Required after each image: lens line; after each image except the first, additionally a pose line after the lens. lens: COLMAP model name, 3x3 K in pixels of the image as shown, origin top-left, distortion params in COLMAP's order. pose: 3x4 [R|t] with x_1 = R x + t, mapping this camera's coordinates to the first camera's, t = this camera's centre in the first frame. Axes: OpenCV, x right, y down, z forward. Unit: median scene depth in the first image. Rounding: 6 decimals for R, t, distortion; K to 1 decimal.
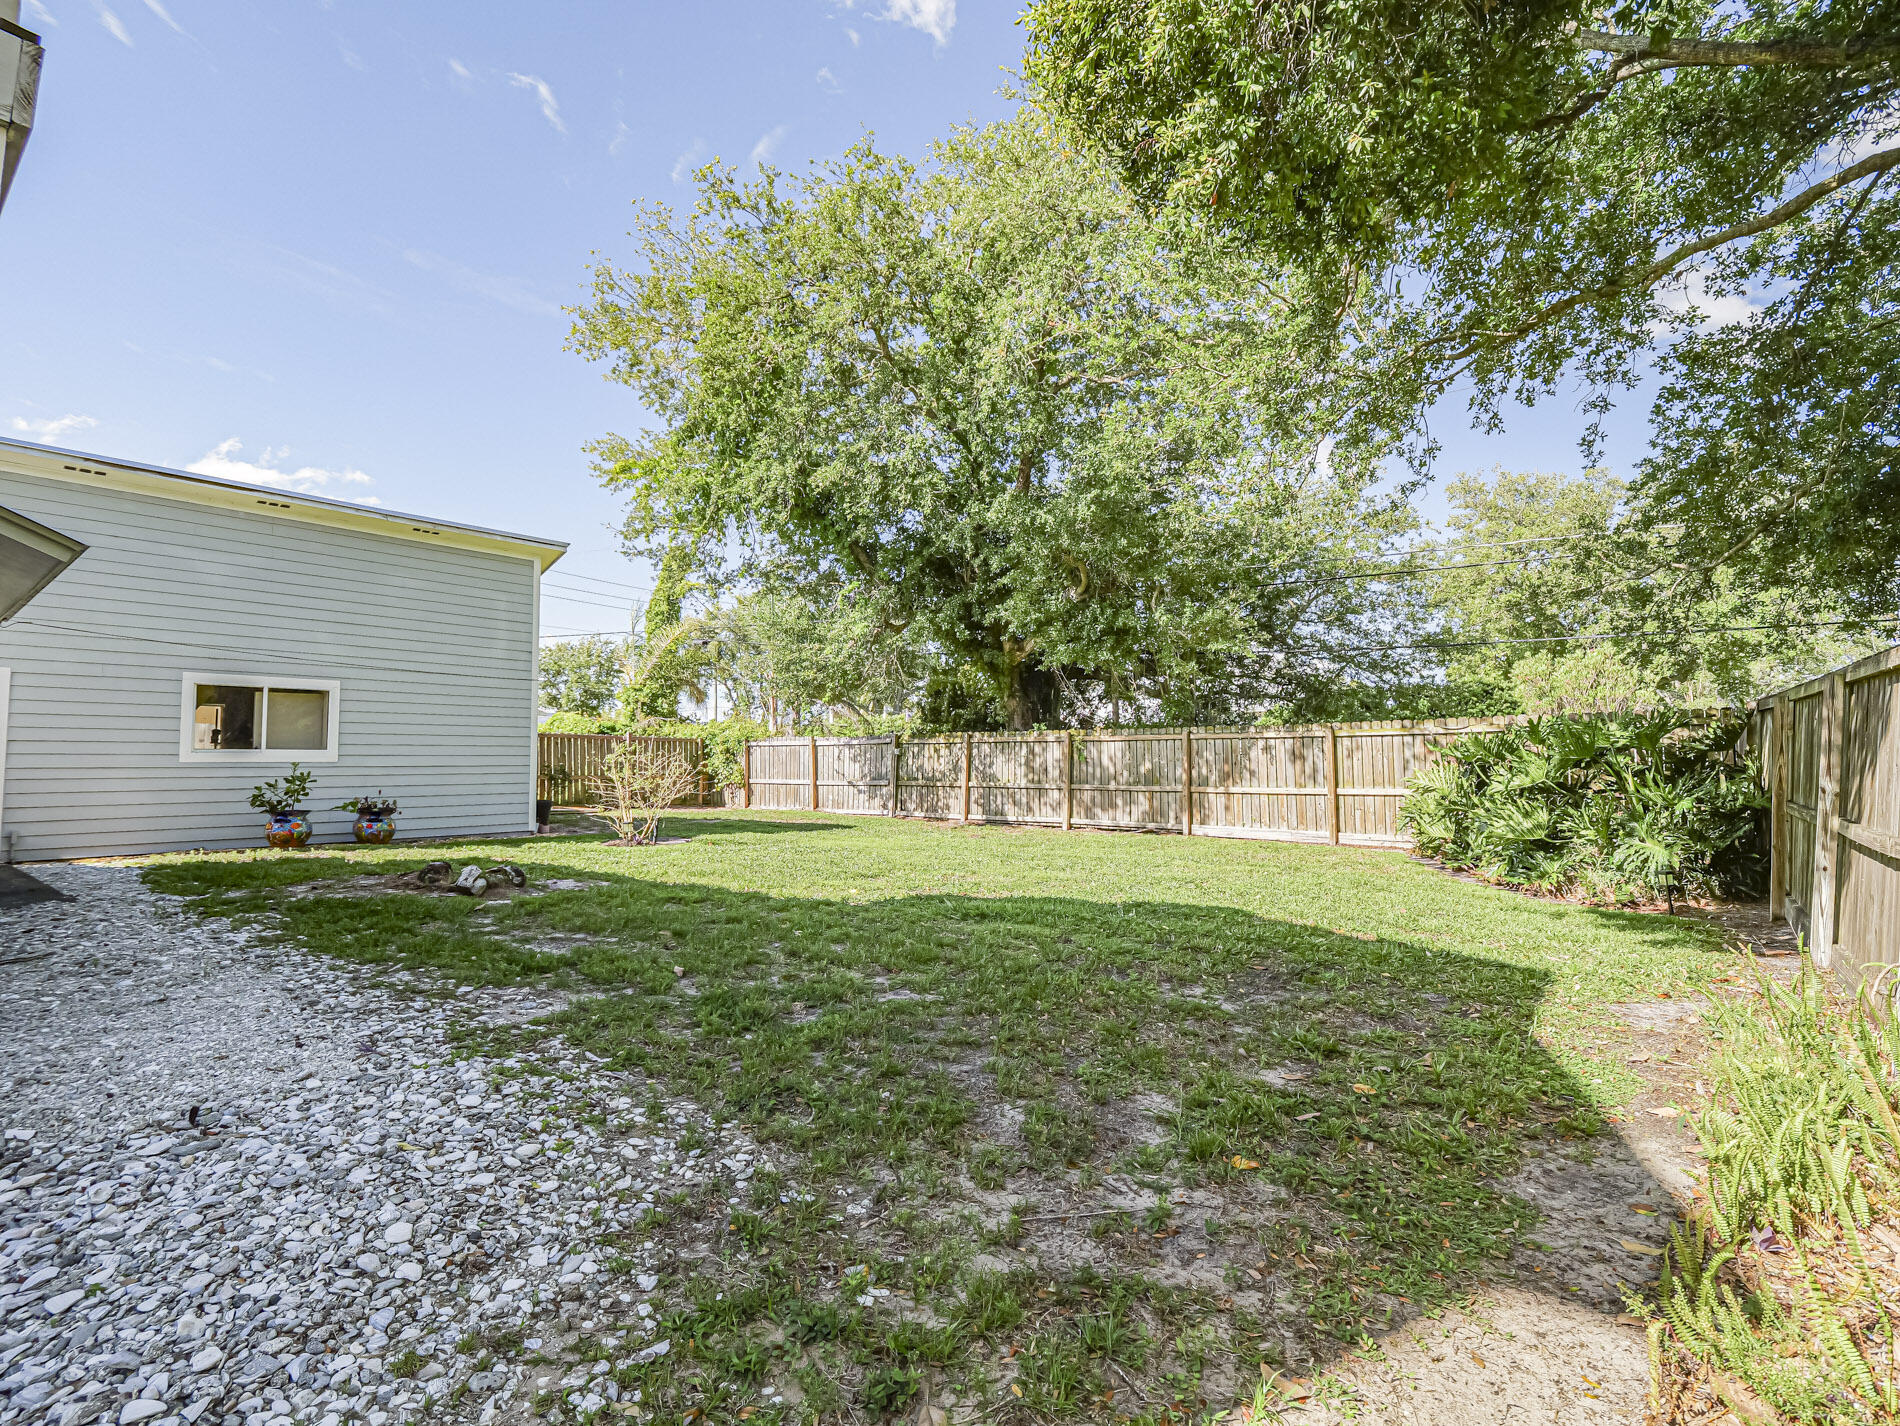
lens RADIAL K [[916.1, 0, 947.0], [0, 916.1, 716.9], [0, 0, 1]] dist [-0.009395, -0.002920]
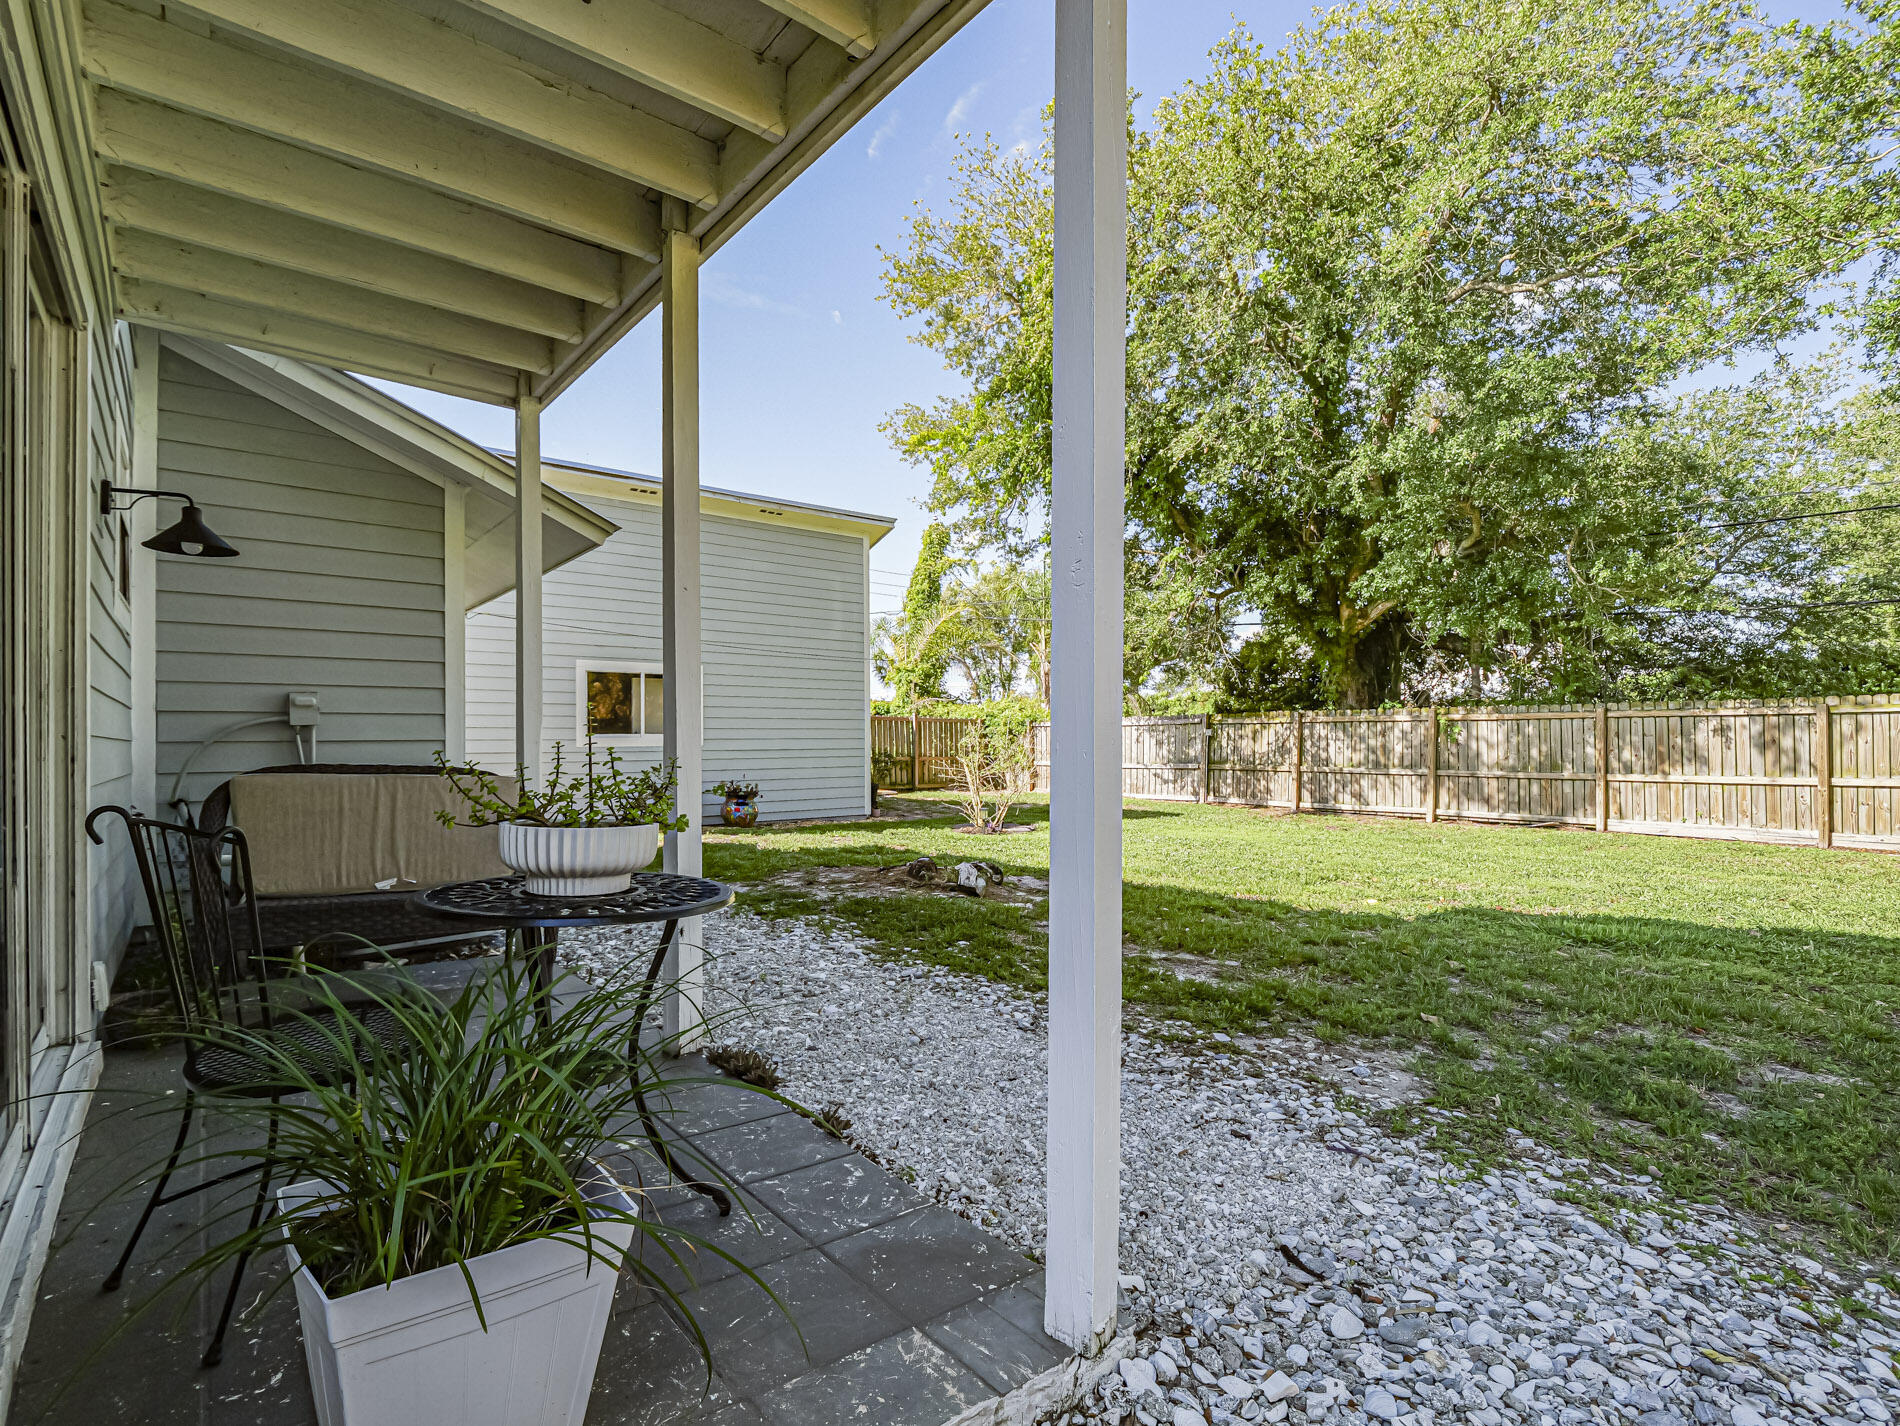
lens RADIAL K [[916.1, 0, 897.8], [0, 916.1, 729.3], [0, 0, 1]] dist [-0.009395, -0.002920]
pose [[0.976677, -0.002987, -0.214695, -0.195248], [0.011102, 0.999268, 0.036602, -0.002776], [0.214428, -0.038132, 0.975995, 0.047078]]
